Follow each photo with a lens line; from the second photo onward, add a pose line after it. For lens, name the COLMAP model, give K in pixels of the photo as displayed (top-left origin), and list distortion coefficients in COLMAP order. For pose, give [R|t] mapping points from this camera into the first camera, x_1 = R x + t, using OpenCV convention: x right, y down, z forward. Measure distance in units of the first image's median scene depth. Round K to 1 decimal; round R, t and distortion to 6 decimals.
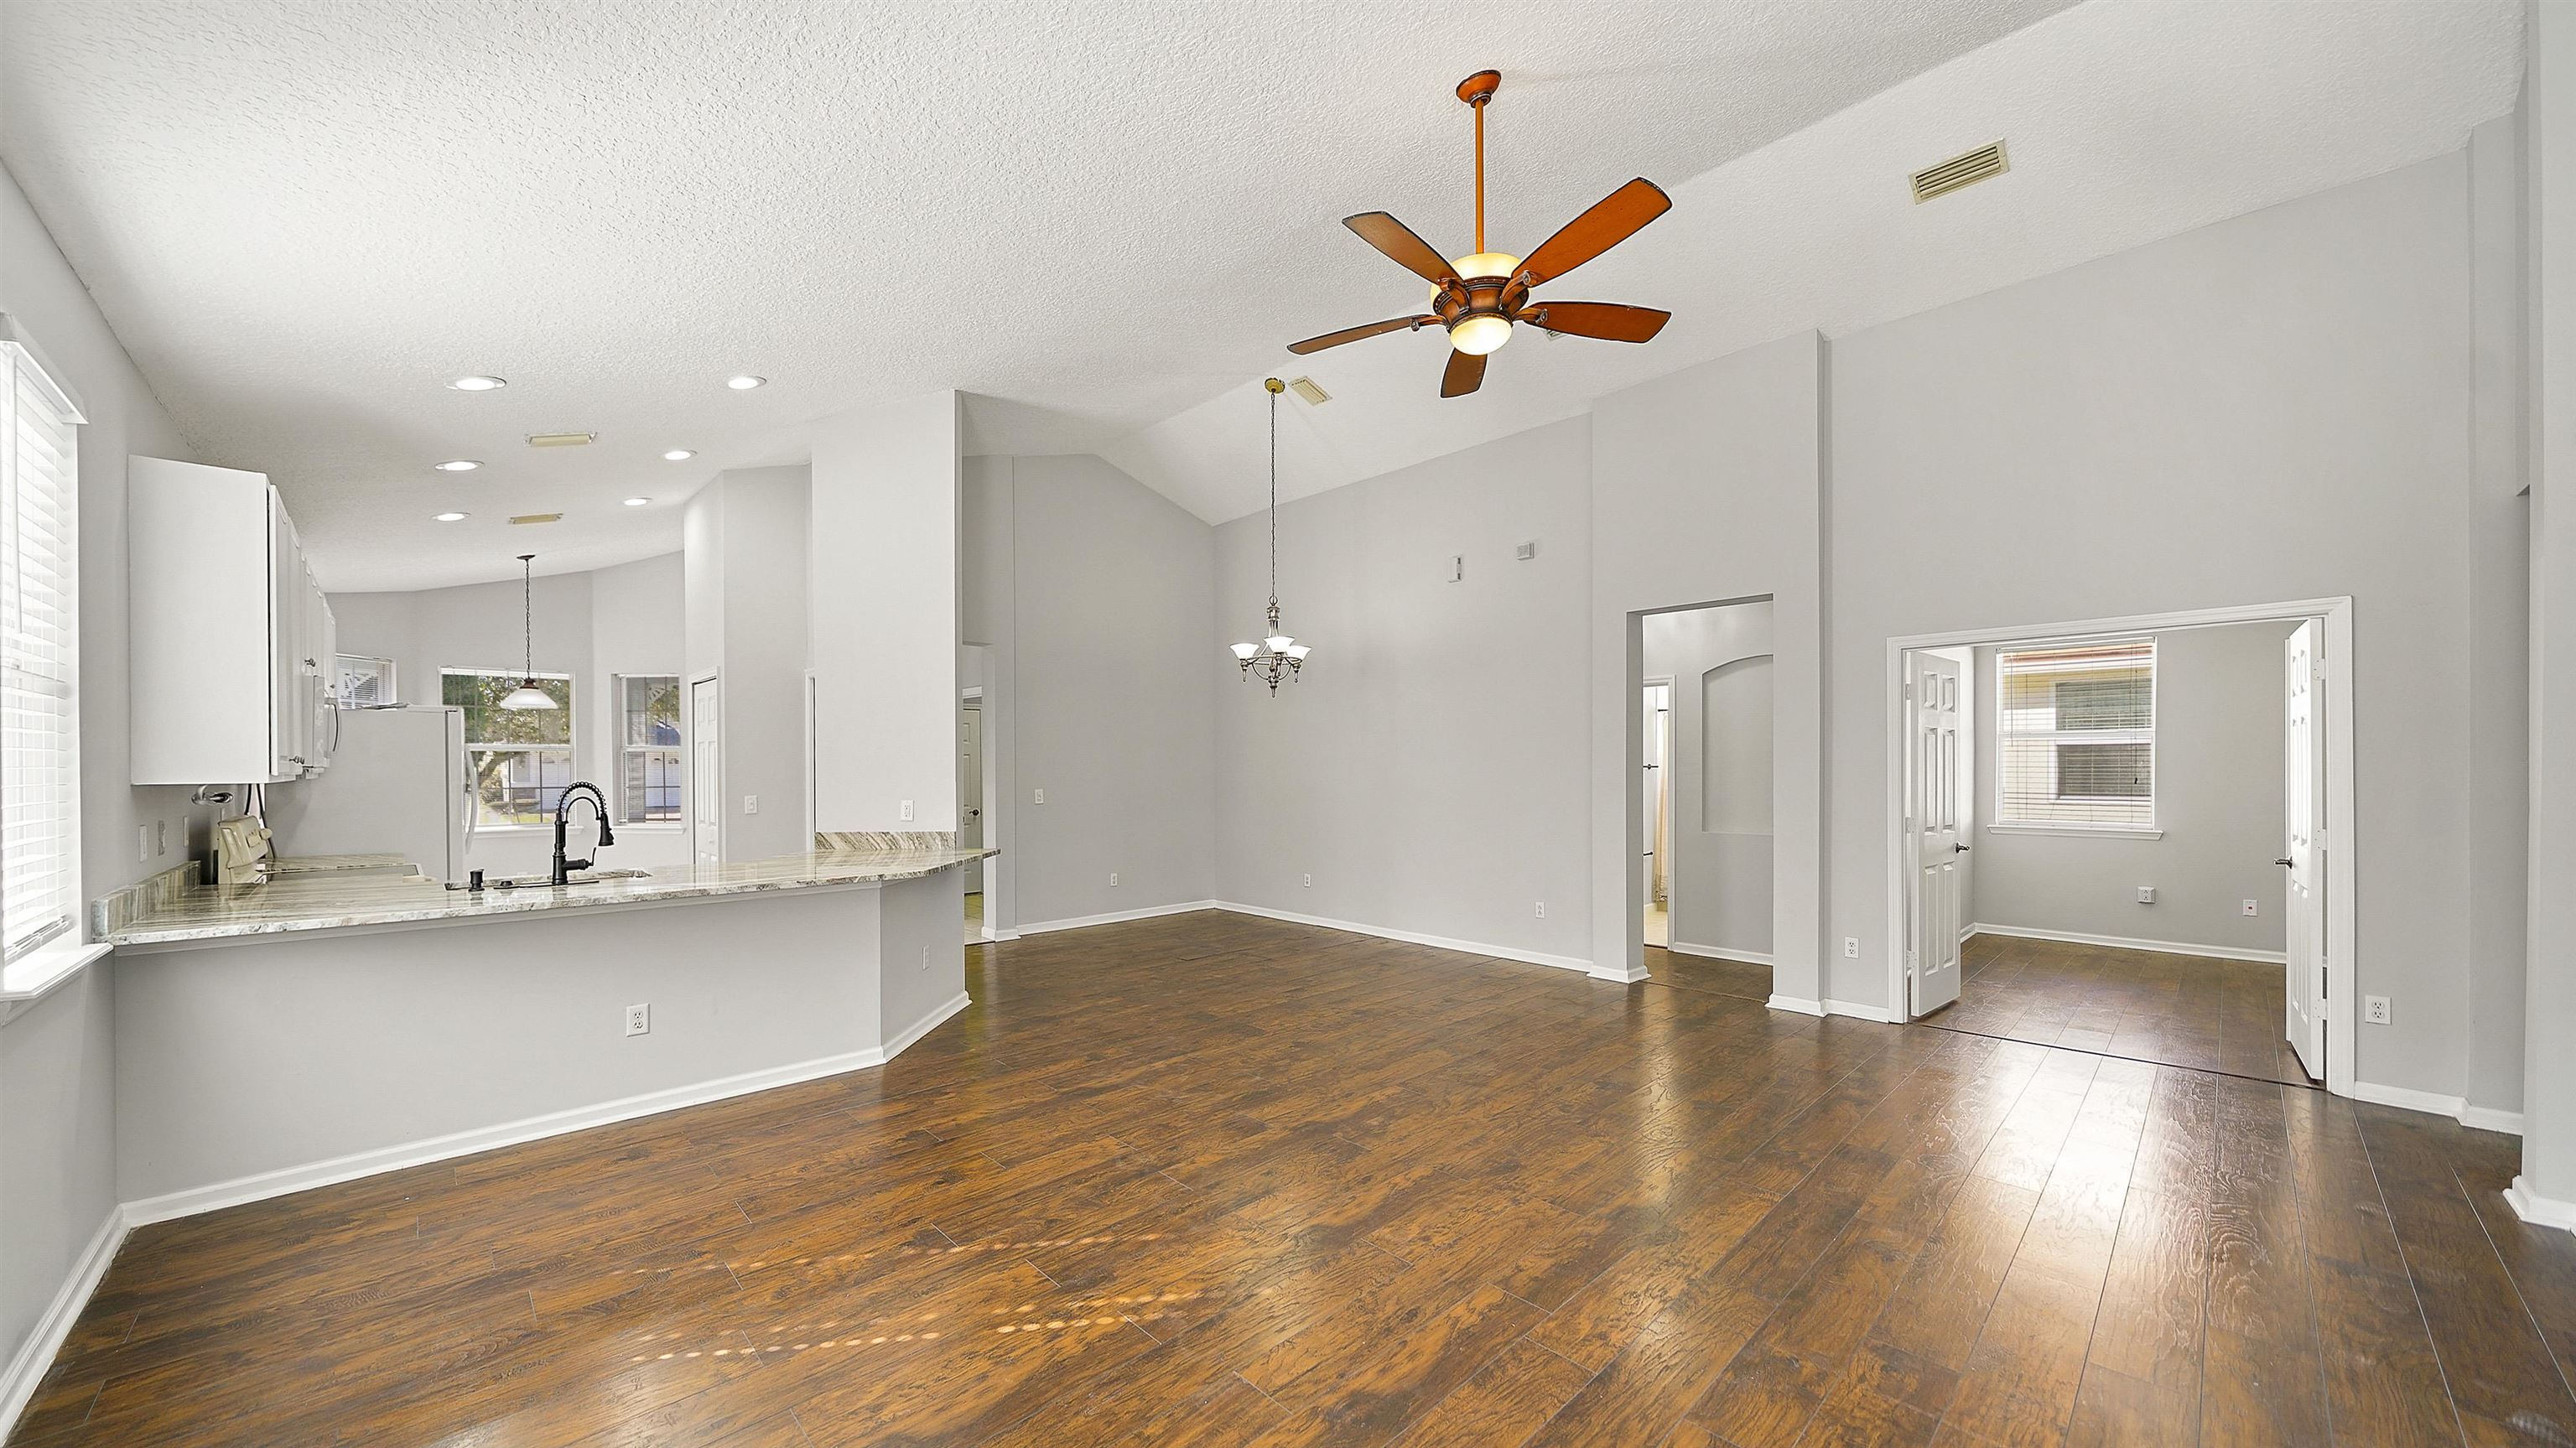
lens RADIAL K [[905.7, 0, 1265.6], [0, 905.7, 784.3], [0, 0, 1]] dist [-0.007549, -0.000306]
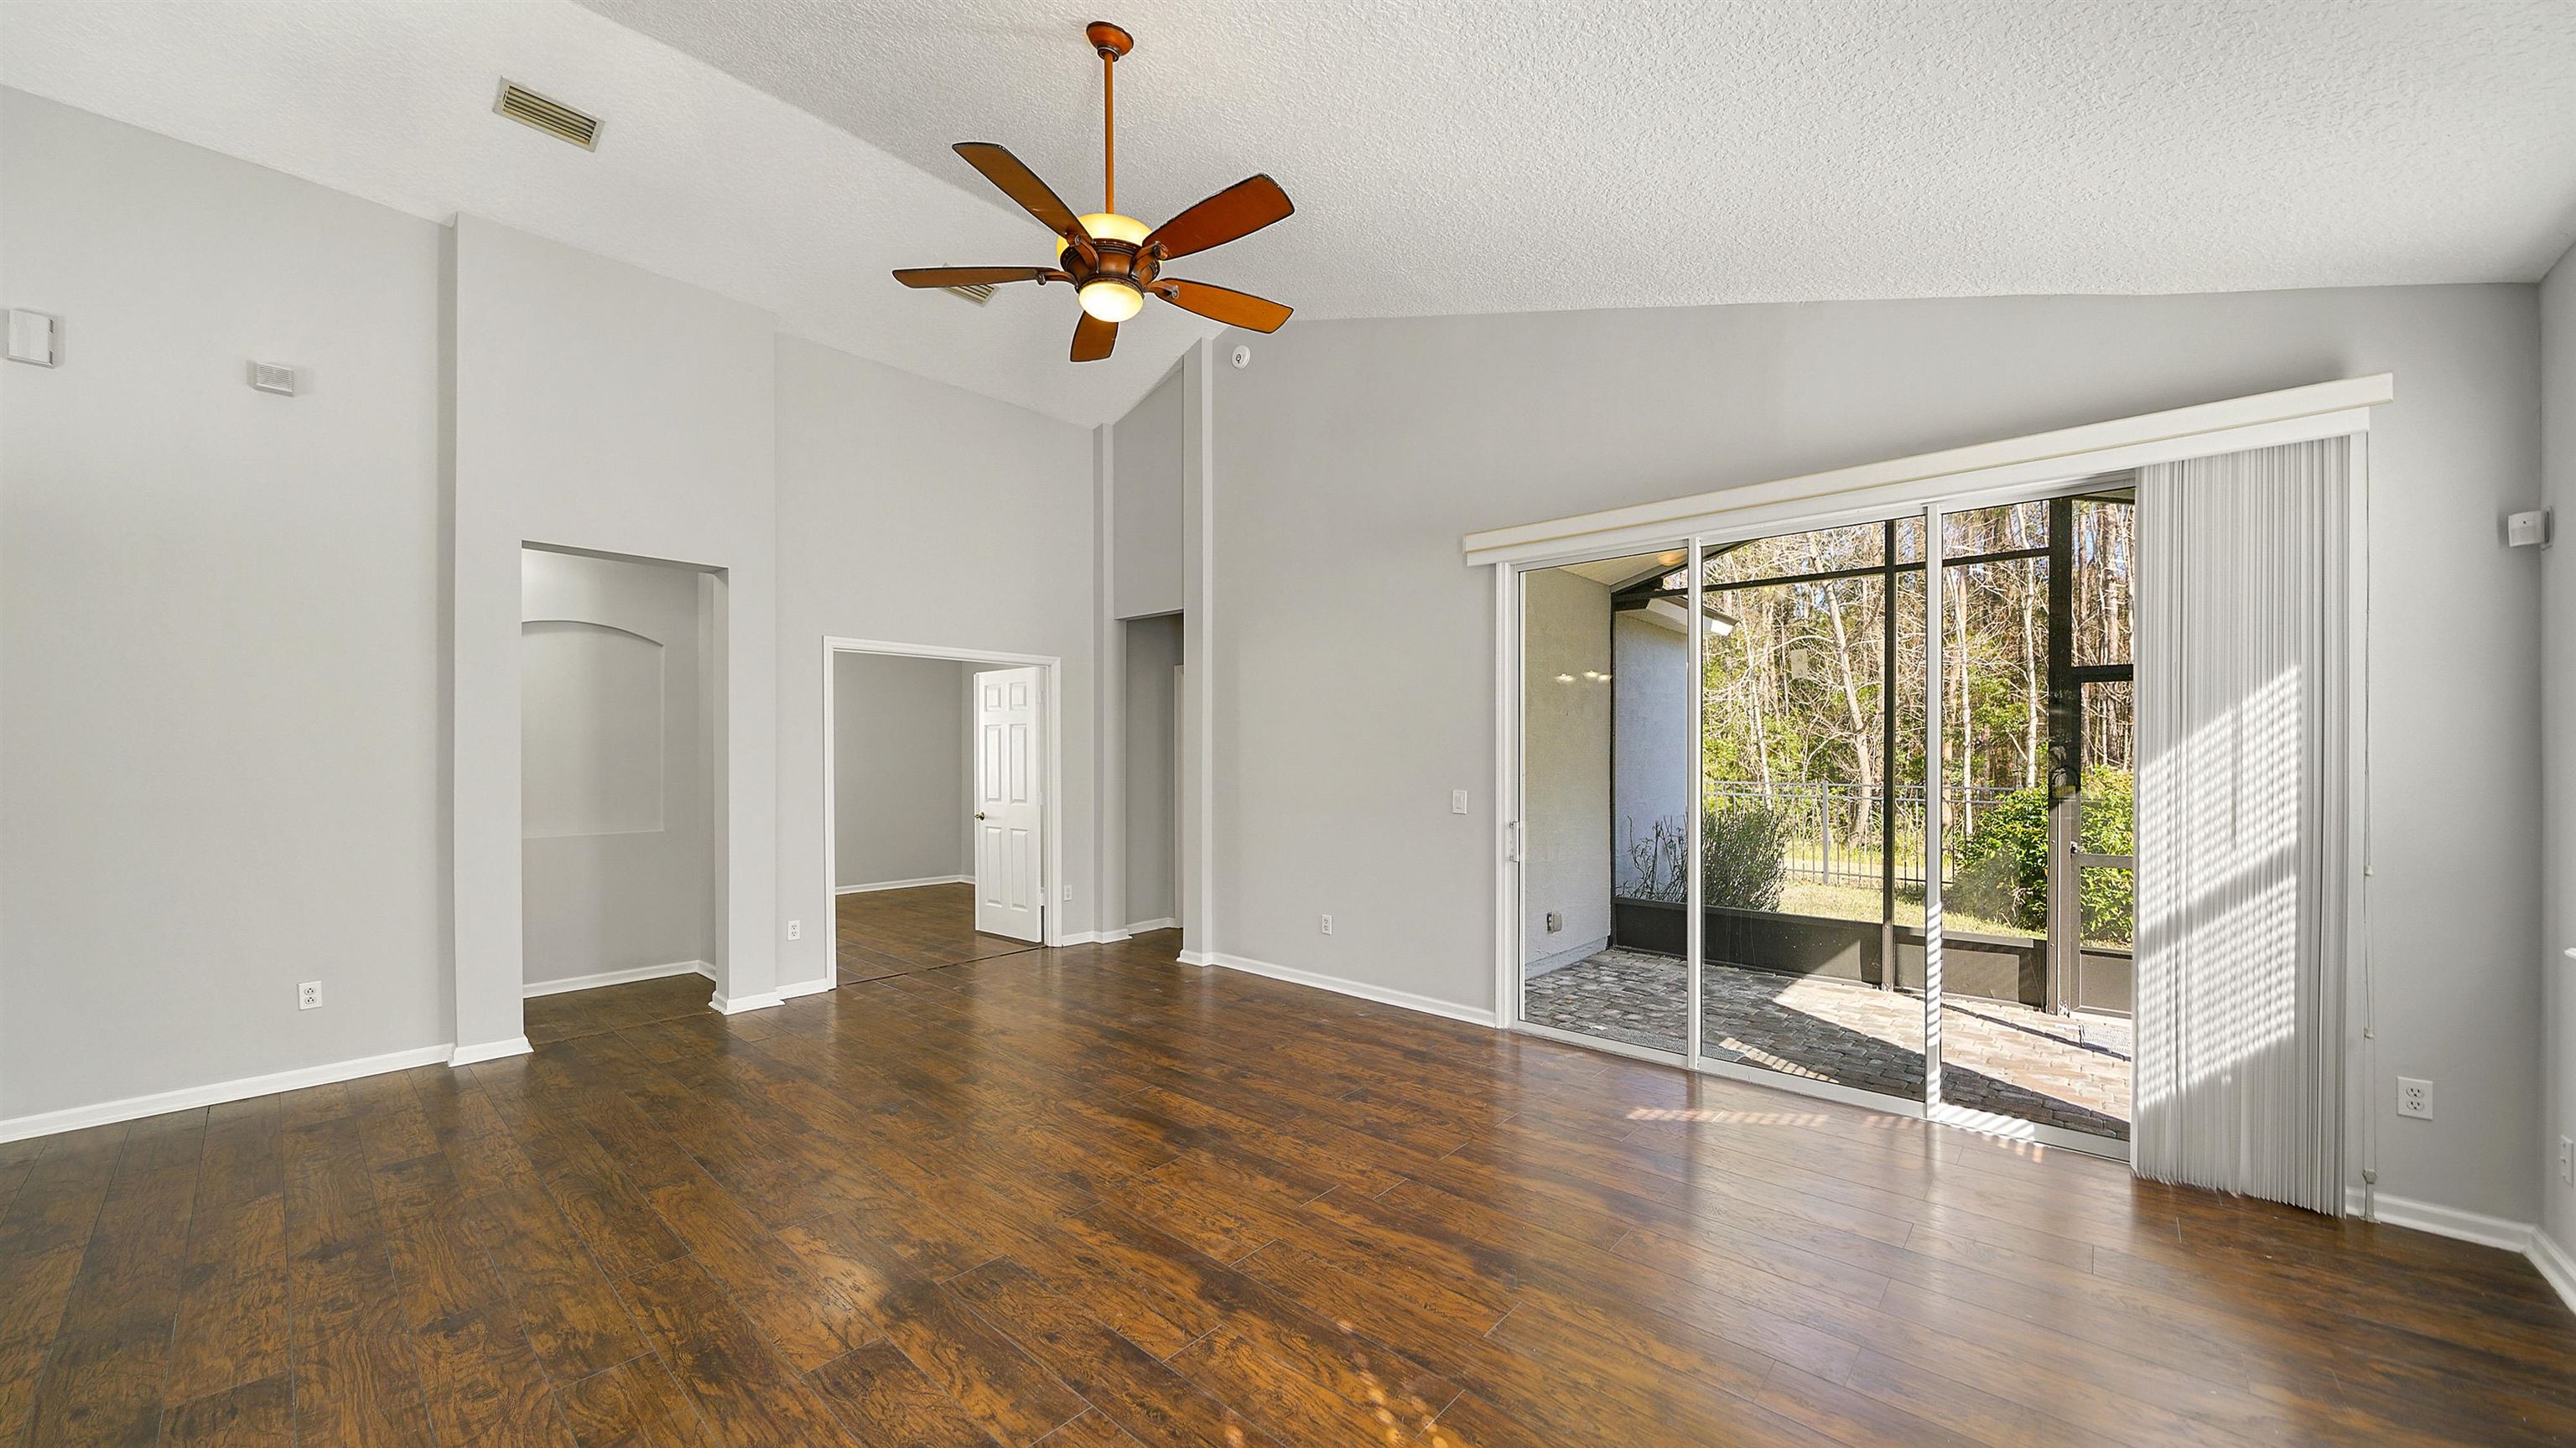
lens RADIAL K [[905.7, 0, 1281.4], [0, 905.7, 759.3], [0, 0, 1]] dist [-0.007549, -0.000306]
pose [[-0.076186, -0.001551, 0.997092, -0.517185], [0.017588, 0.999841, 0.002899, -0.008923], [-0.996939, 0.017758, -0.076146, 0.640444]]
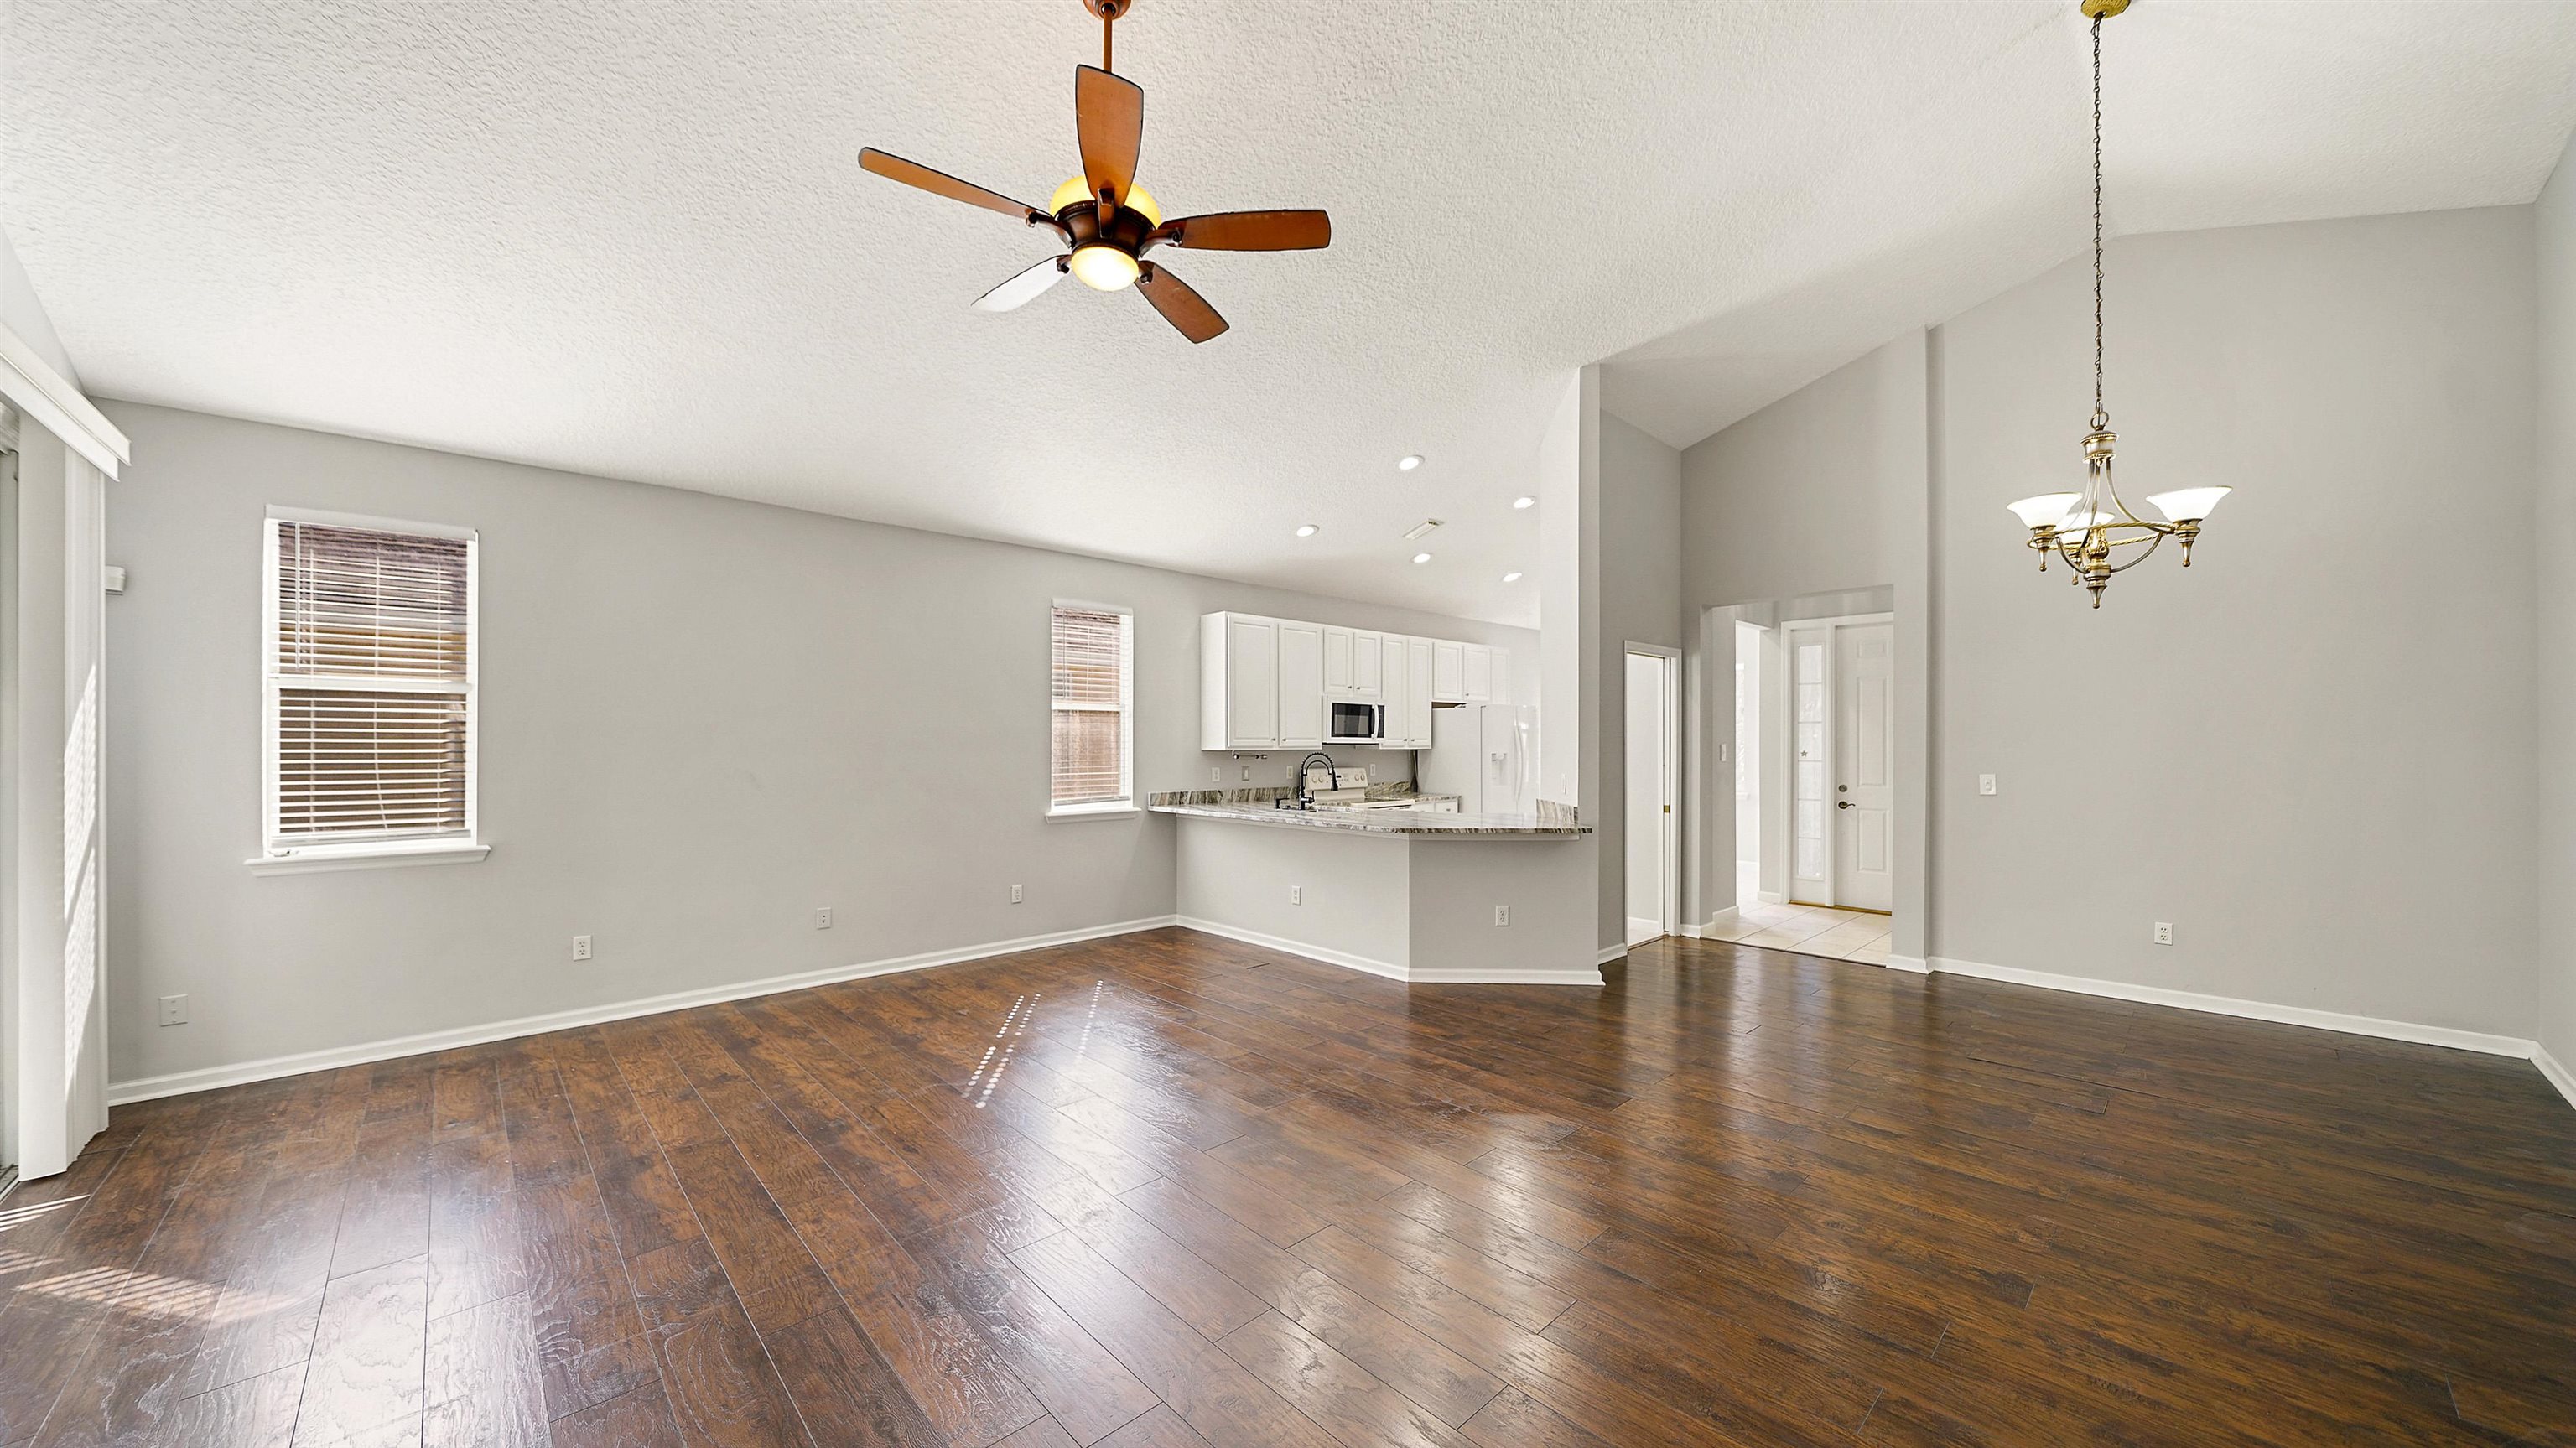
lens RADIAL K [[905.7, 0, 1300.0], [0, 905.7, 741.1], [0, 0, 1]] dist [-0.007549, -0.000306]
pose [[0.004592, -0.000259, -0.999989, 0.823646], [-0.020245, 0.999795, -0.000352, -0.016964], [0.999784, 0.020247, 0.004586, 0.852955]]
